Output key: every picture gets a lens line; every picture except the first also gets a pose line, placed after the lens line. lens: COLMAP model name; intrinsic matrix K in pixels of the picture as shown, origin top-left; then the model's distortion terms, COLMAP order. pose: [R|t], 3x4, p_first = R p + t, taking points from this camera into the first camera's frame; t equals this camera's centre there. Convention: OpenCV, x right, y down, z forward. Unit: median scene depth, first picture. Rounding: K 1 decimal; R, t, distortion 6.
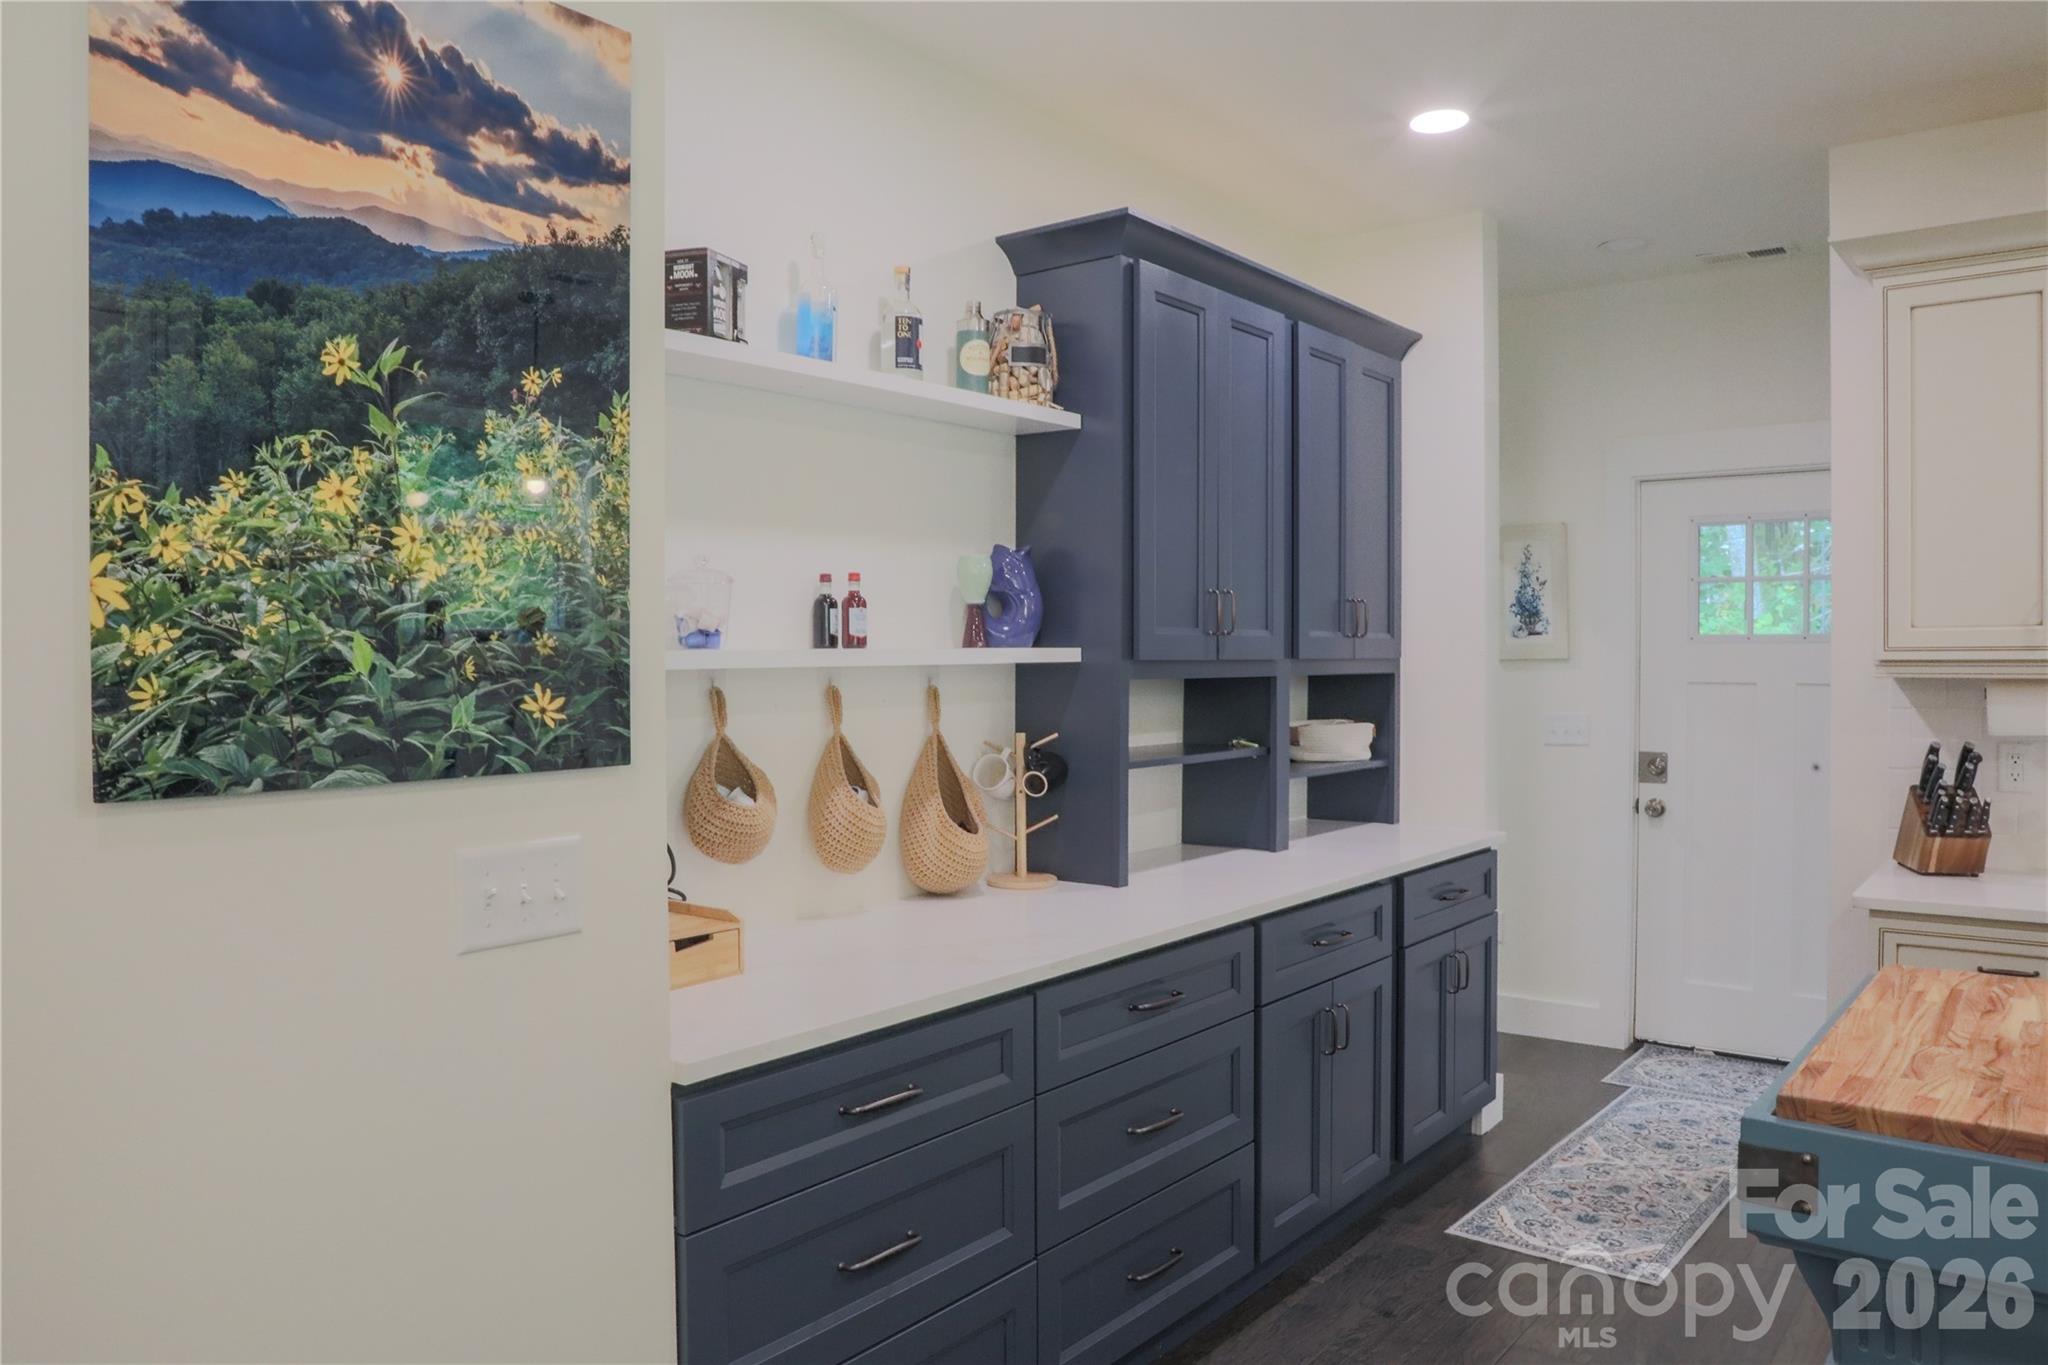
lens RADIAL K [[1466.1, 0, 1038.0], [0, 1466.1, 684.5], [0, 0, 1]] dist [-0.074139, 0.052110]
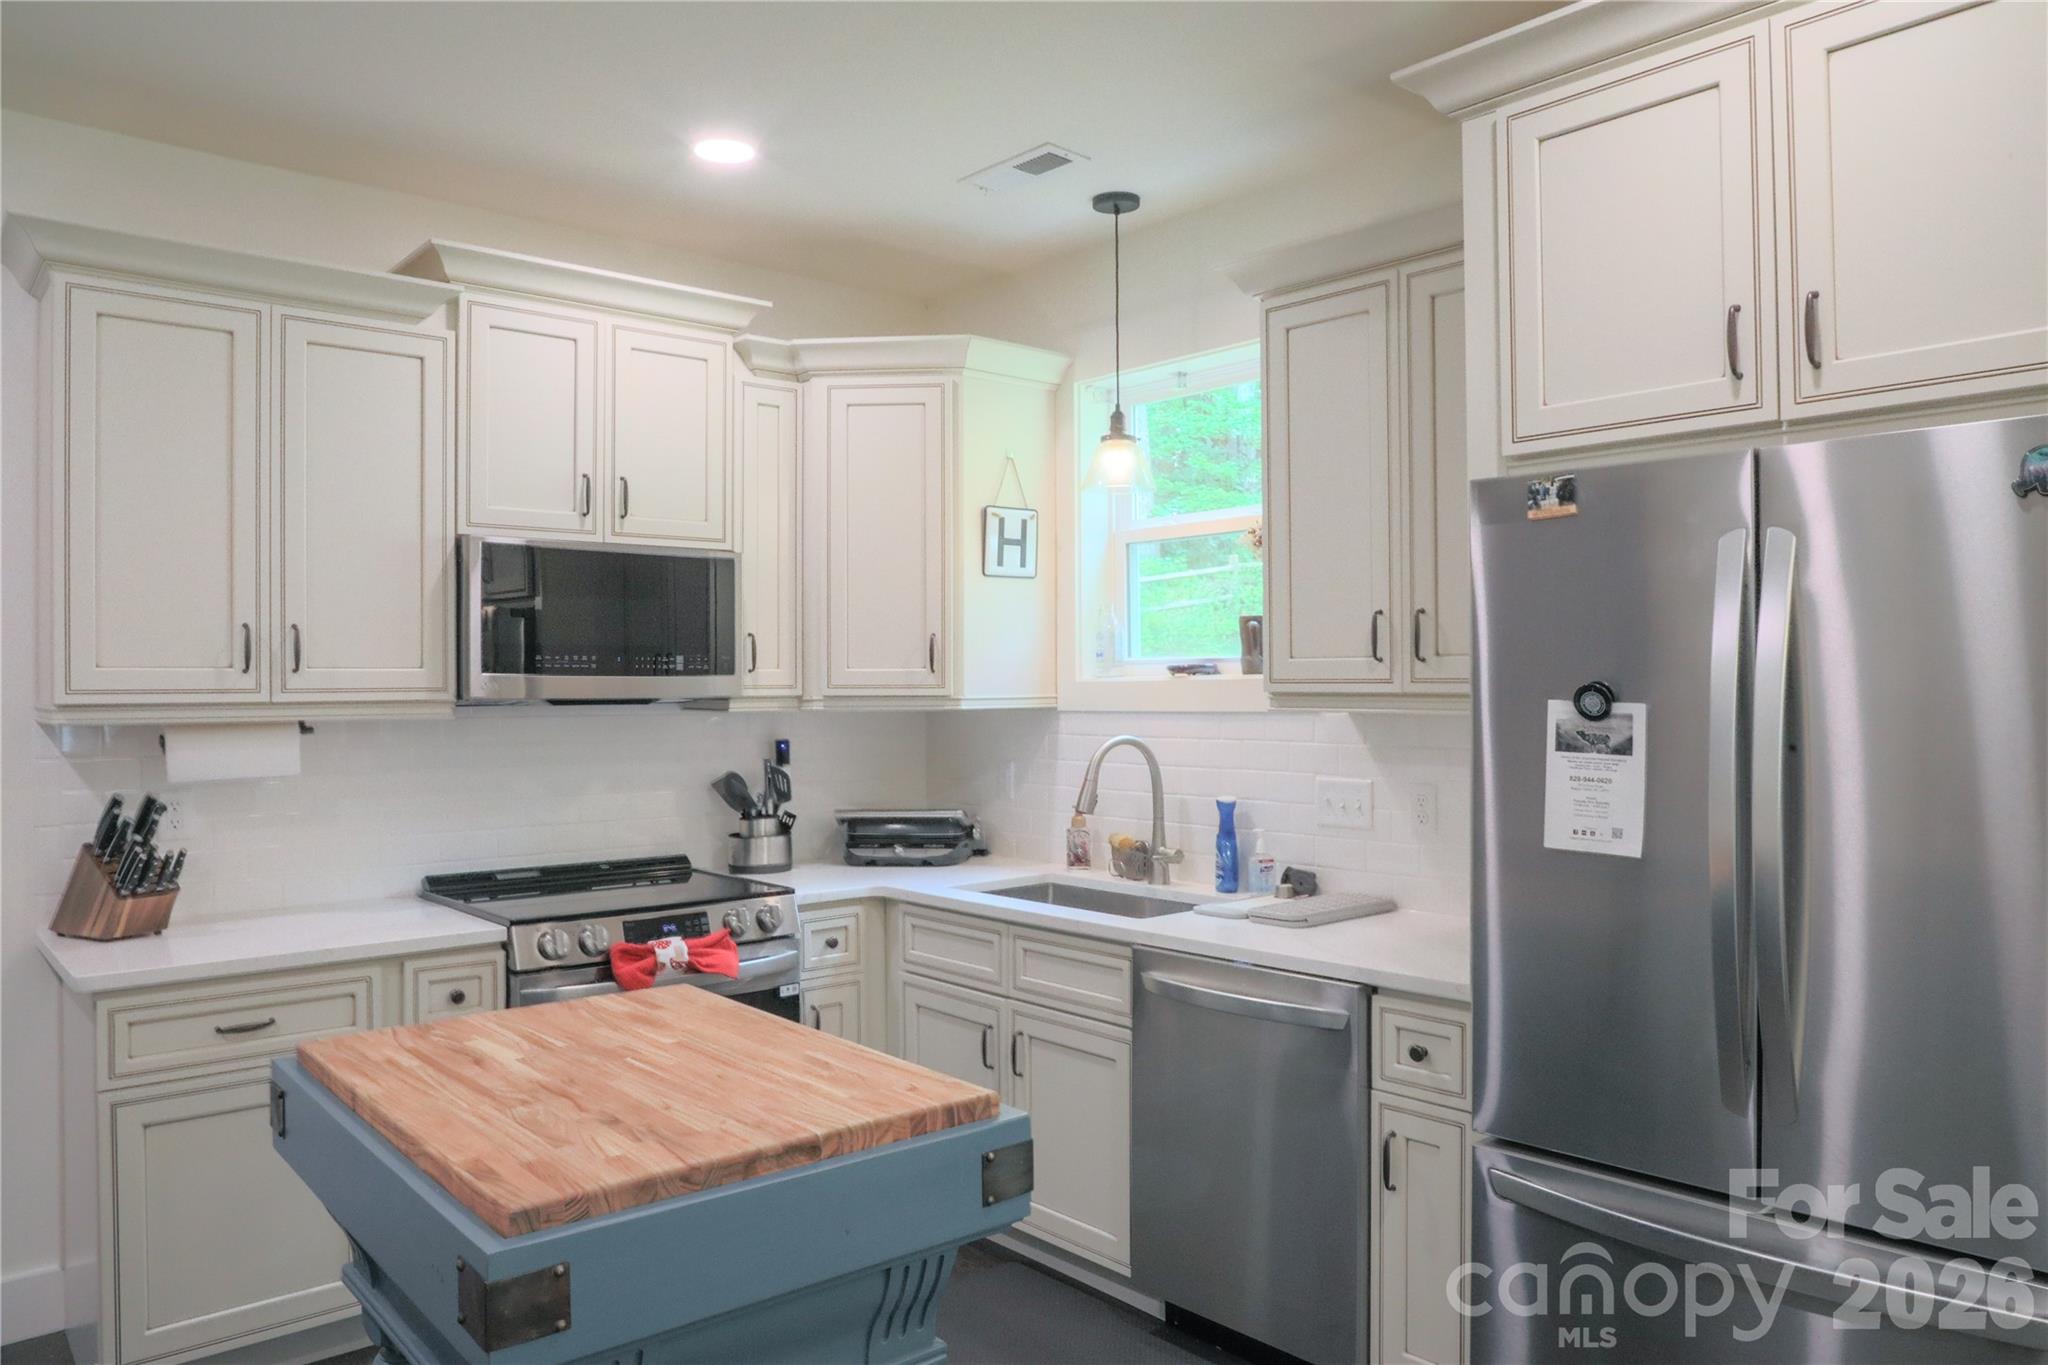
lens RADIAL K [[1402.4, 0, 1036.0], [0, 1402.4, 676.4], [0, 0, 1]] dist [-0.060426, 0.020330]
pose [[0.196935, 0.010631, 0.980359, -0.109751], [0.025093, 0.999559, -0.015880, -0.006038], [-0.980095, 0.027727, 0.196582, 0.245975]]
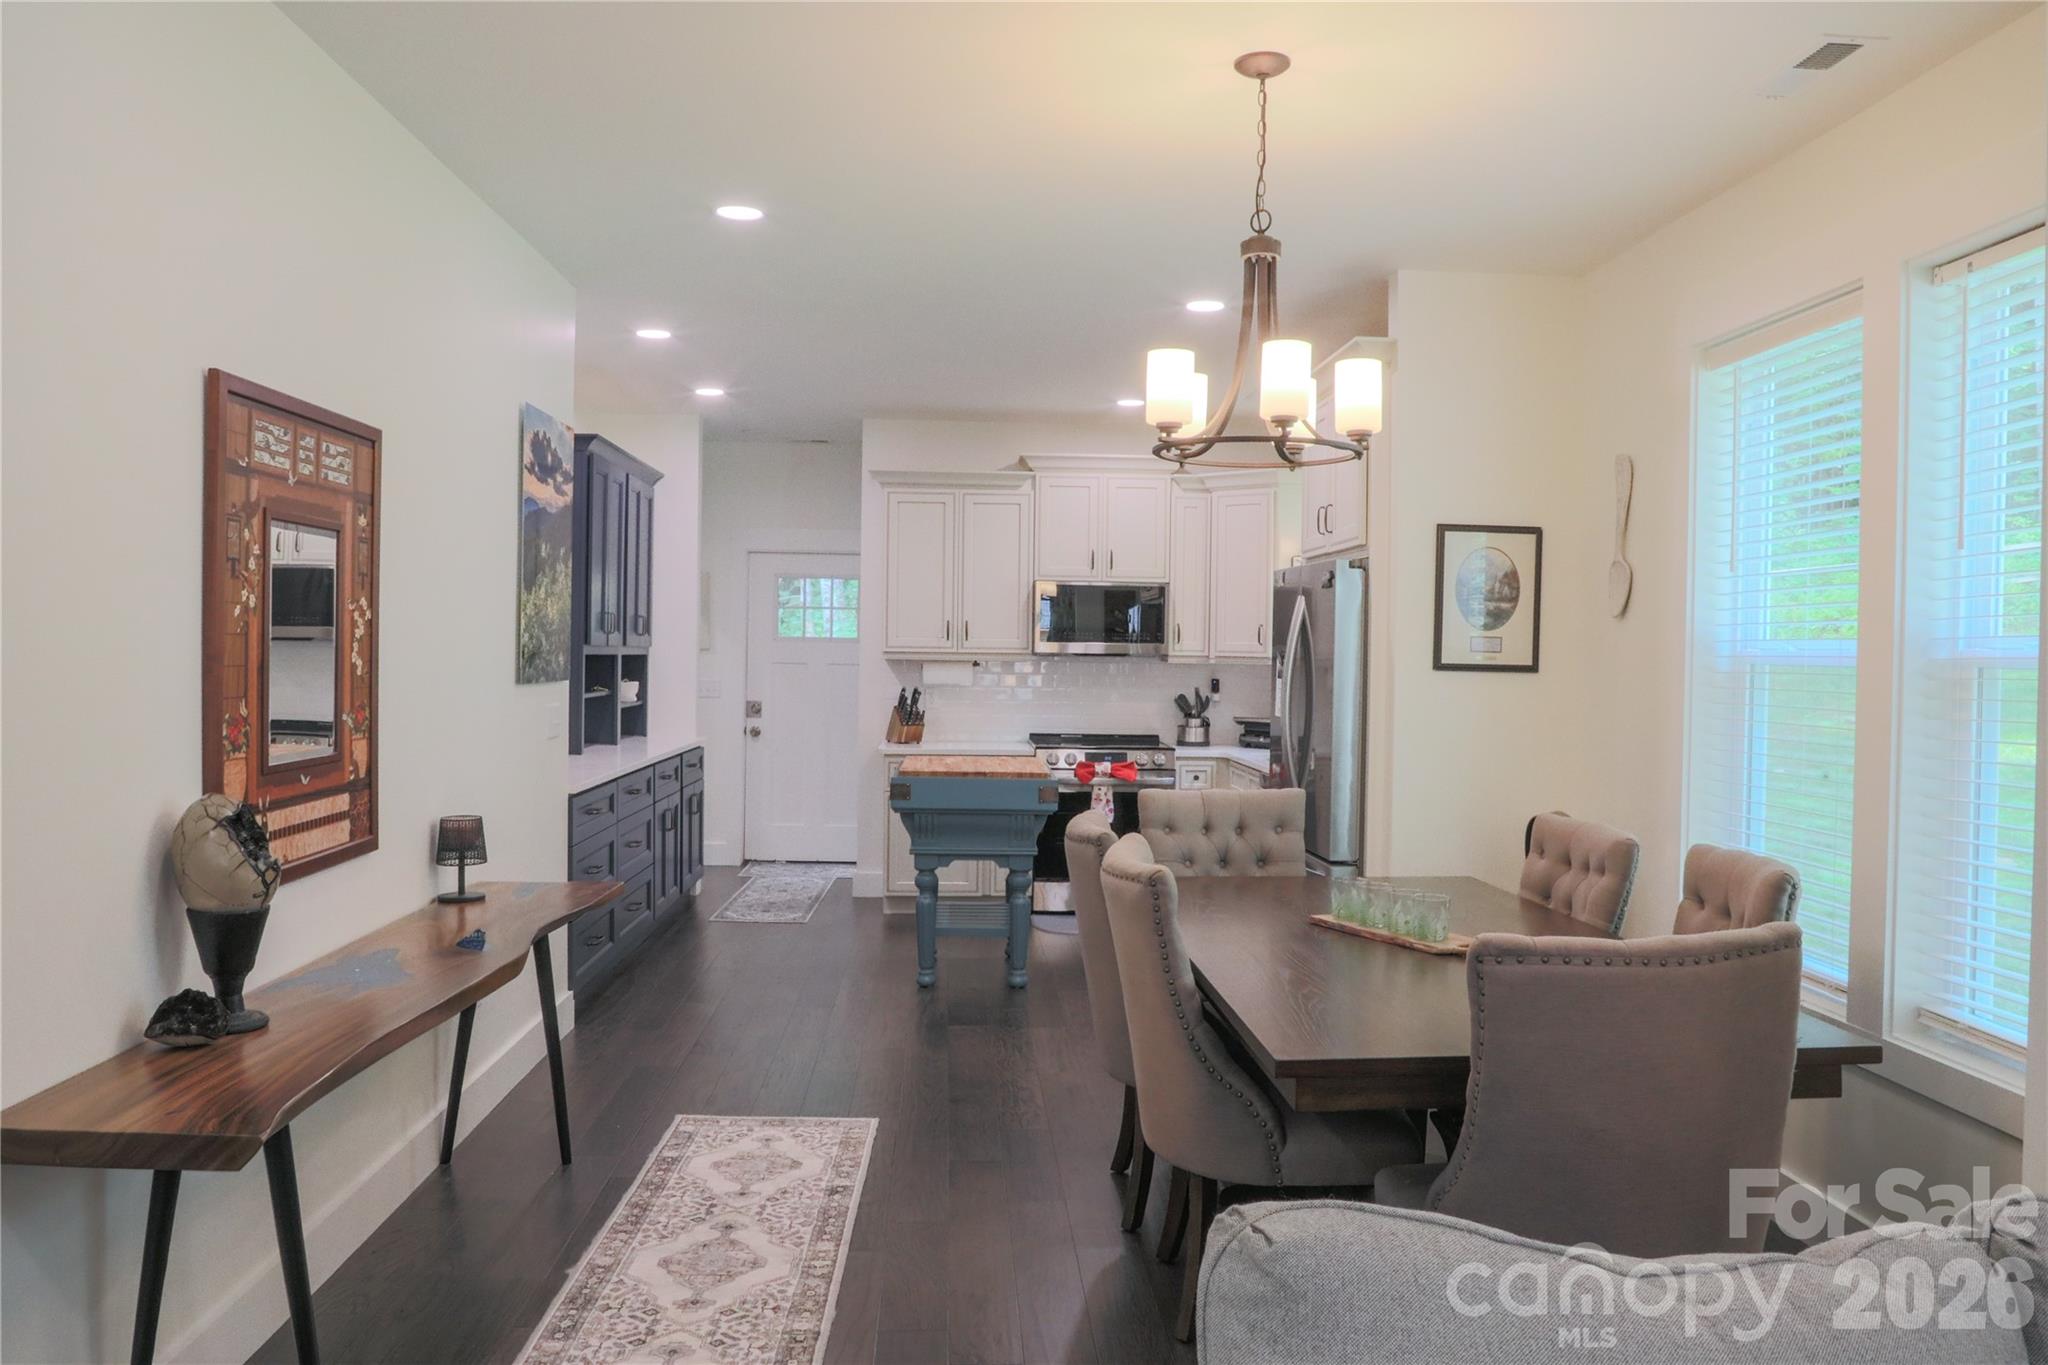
lens RADIAL K [[1466.1, 0, 1038.0], [0, 1466.1, 684.5], [0, 0, 1]] dist [-0.074139, 0.052110]
pose [[0.756910, 0.002395, 0.653515, -0.751237], [-0.005506, 0.999981, 0.002712, 0.028247], [-0.653496, -0.005650, 0.756909, -0.927893]]
